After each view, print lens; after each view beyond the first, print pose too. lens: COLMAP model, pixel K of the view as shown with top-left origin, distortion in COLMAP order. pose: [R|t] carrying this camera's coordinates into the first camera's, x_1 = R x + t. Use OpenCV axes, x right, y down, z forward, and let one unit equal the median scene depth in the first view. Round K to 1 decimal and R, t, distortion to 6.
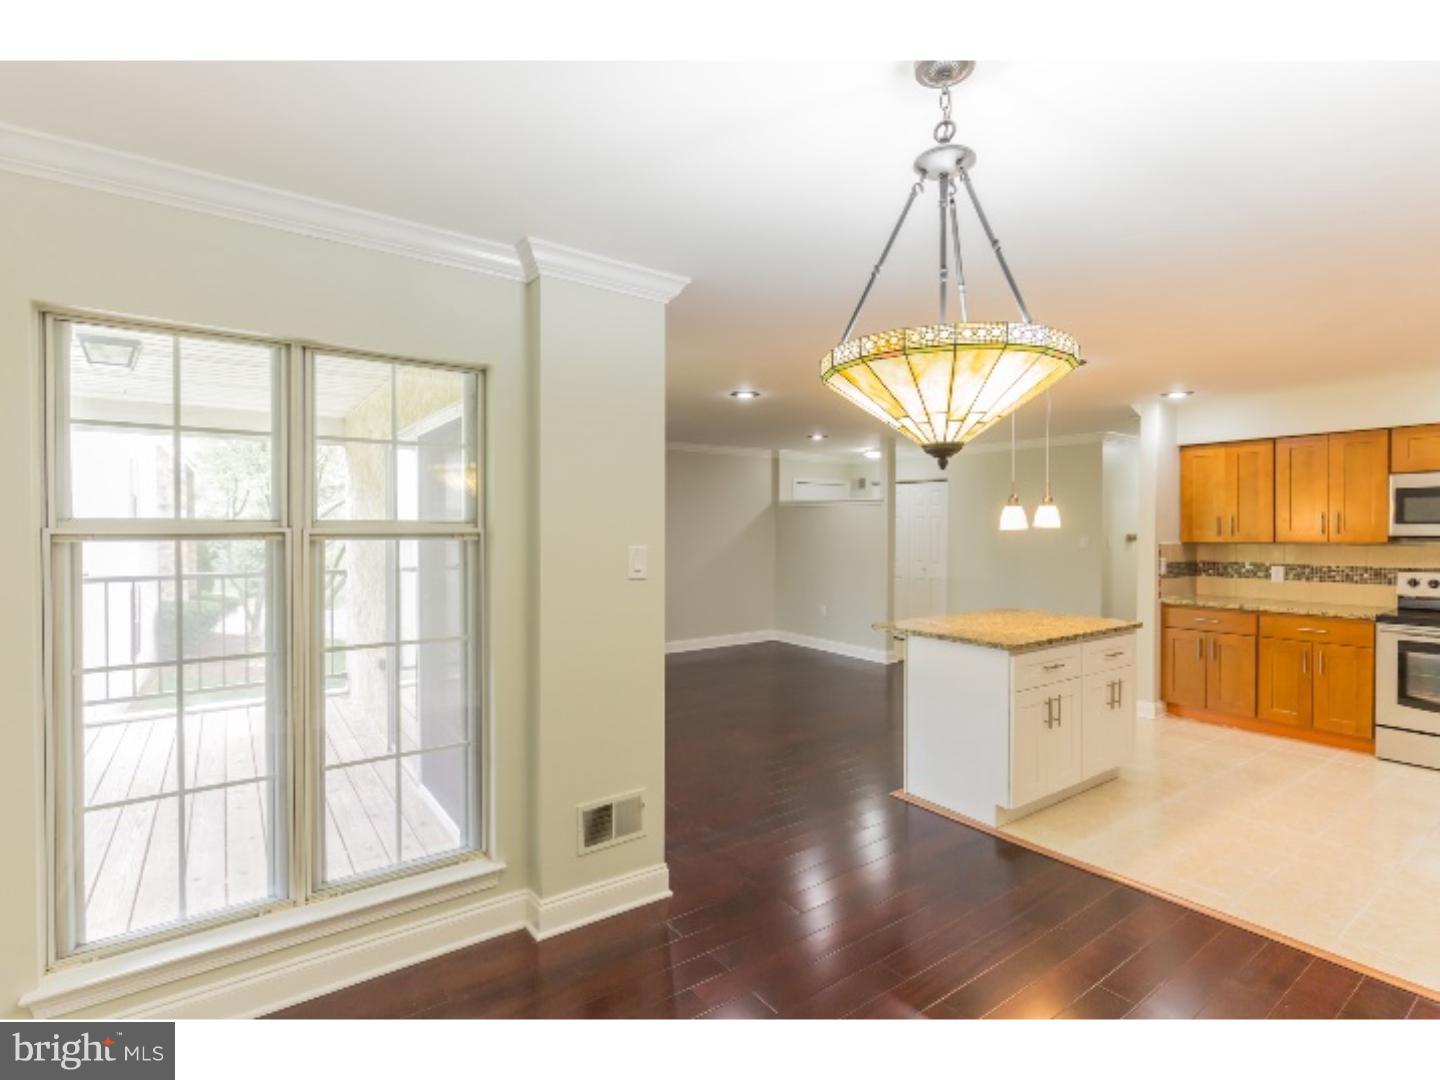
lens RADIAL K [[692.4, 0, 725.0], [0, 692.4, 539.2], [0, 0, 1]] dist [-0.000555, -0.000197]
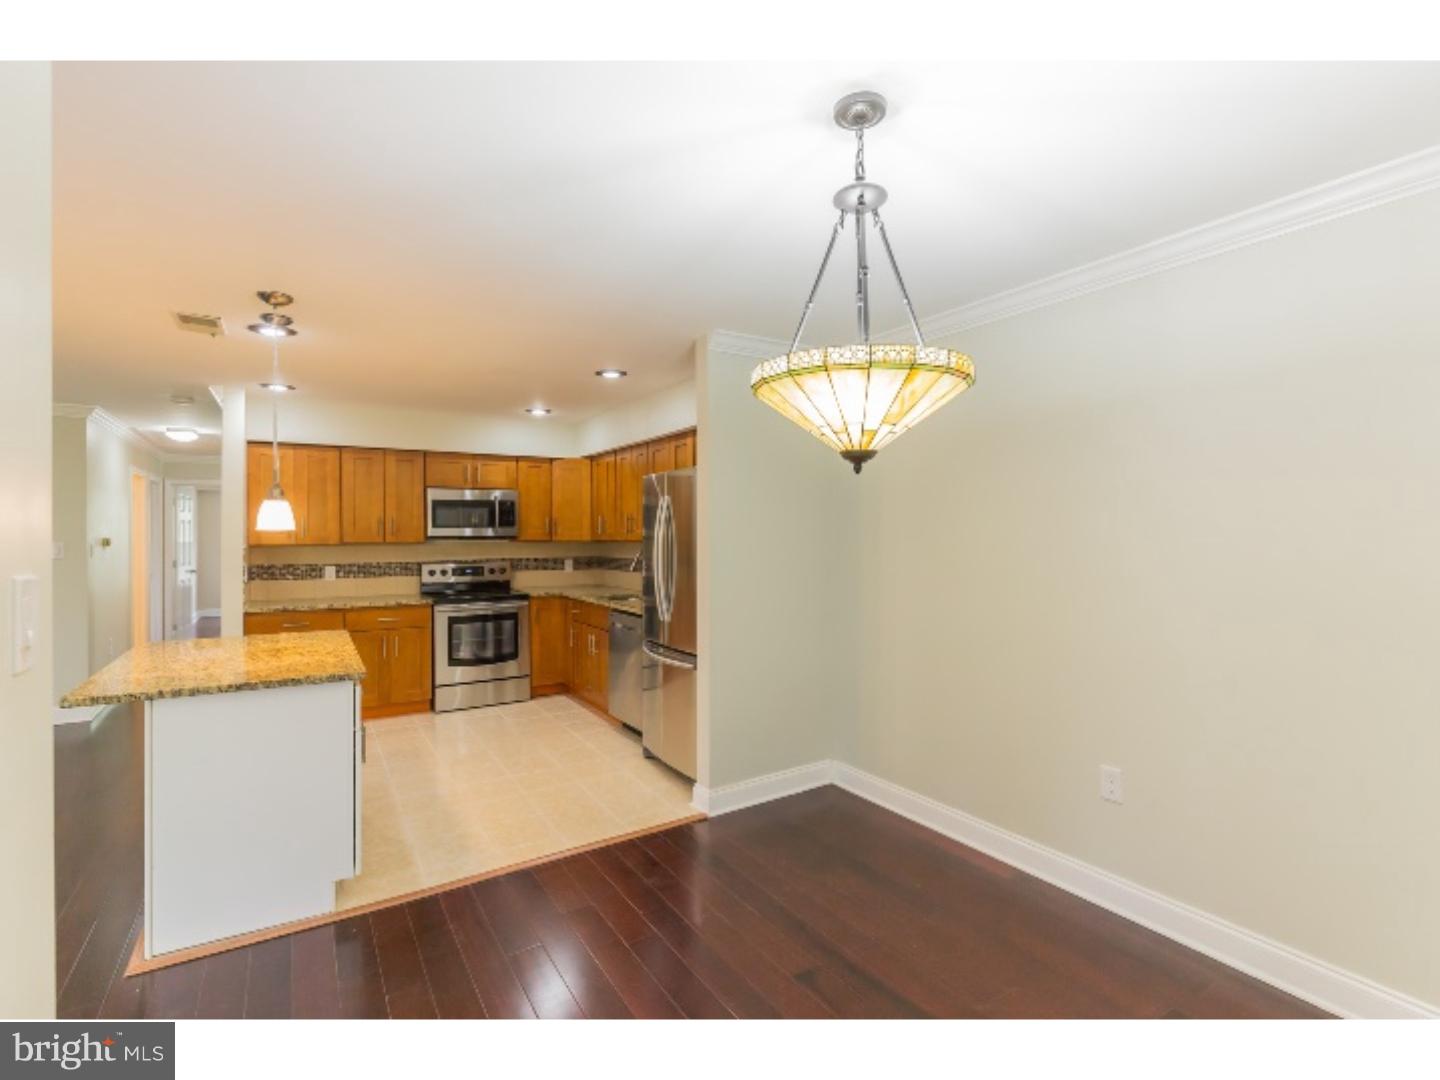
lens RADIAL K [[692.4, 0, 724.1], [0, 692.4, 536.6], [0, 0, 1]] dist [-0.000555, -0.000197]
pose [[0.072465, -0.006929, 0.997347, -0.265406], [0.015994, 0.999855, 0.005784, -0.003329], [-0.997243, 0.015533, 0.072566, 0.370416]]
